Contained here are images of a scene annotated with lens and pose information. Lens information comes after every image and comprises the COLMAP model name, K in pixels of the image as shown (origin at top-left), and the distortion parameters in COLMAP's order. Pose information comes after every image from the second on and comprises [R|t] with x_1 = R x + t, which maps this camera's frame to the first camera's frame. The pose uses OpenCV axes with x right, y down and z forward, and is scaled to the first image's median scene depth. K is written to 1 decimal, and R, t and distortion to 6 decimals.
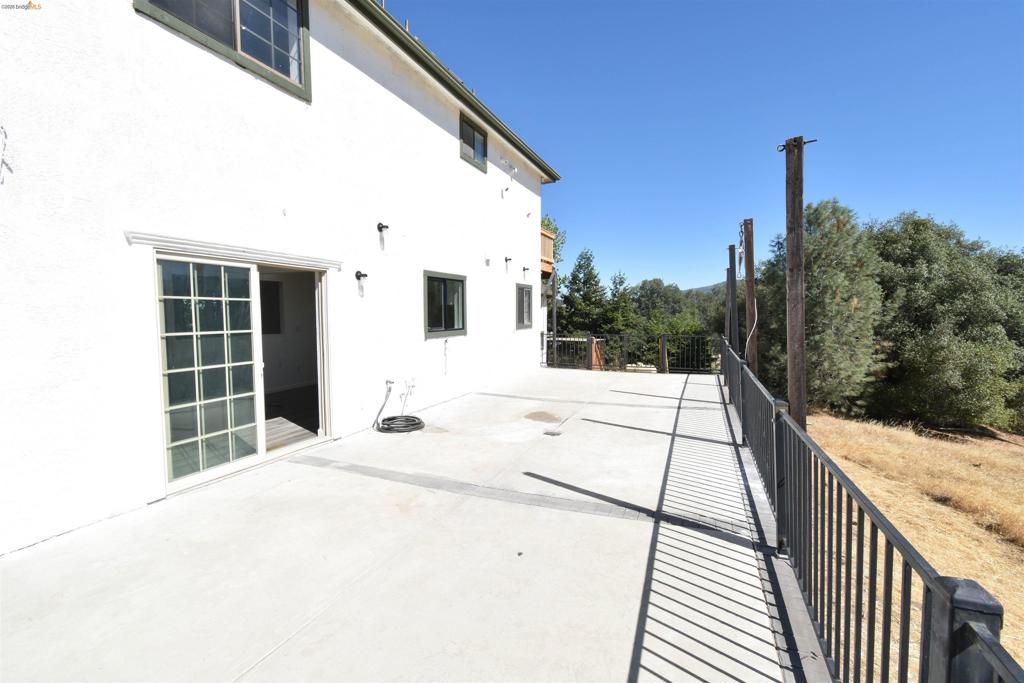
lens RADIAL K [[452.3, 0, 512.0], [0, 452.3, 341.5], [0, 0, 1]] dist [0.002319, 0.000312]
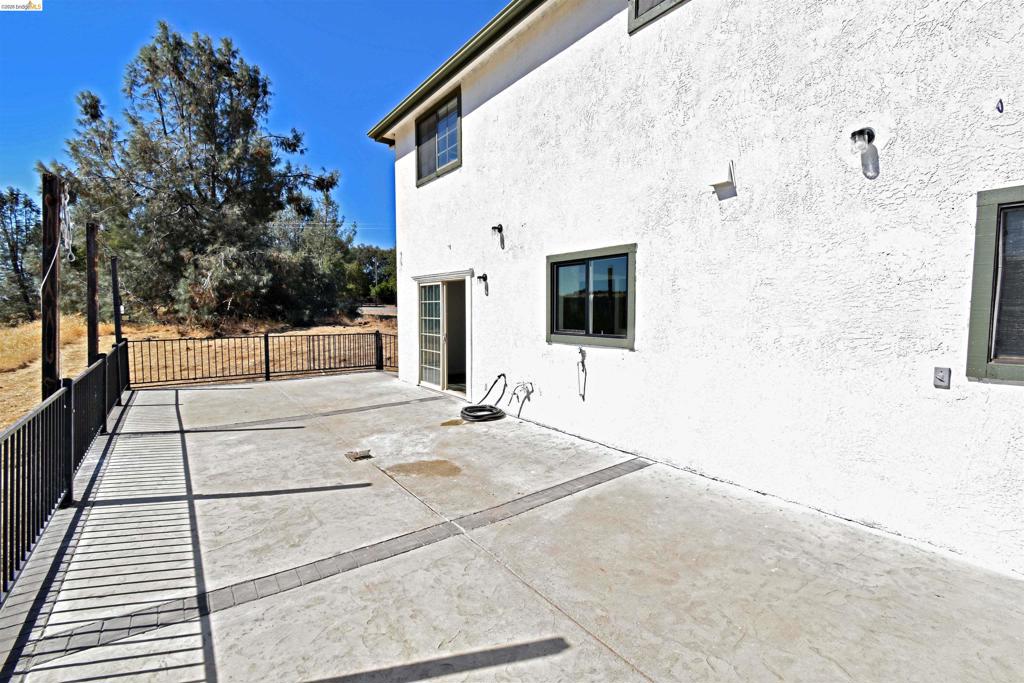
lens RADIAL K [[452.3, 0, 512.0], [0, 452.3, 341.5], [0, 0, 1]] dist [0.002319, 0.000312]
pose [[-0.514401, 0.062250, -0.855287, 0.624512], [-0.058401, 0.992503, 0.107362, -0.105768], [0.855559, 0.105176, -0.506909, 1.605114]]
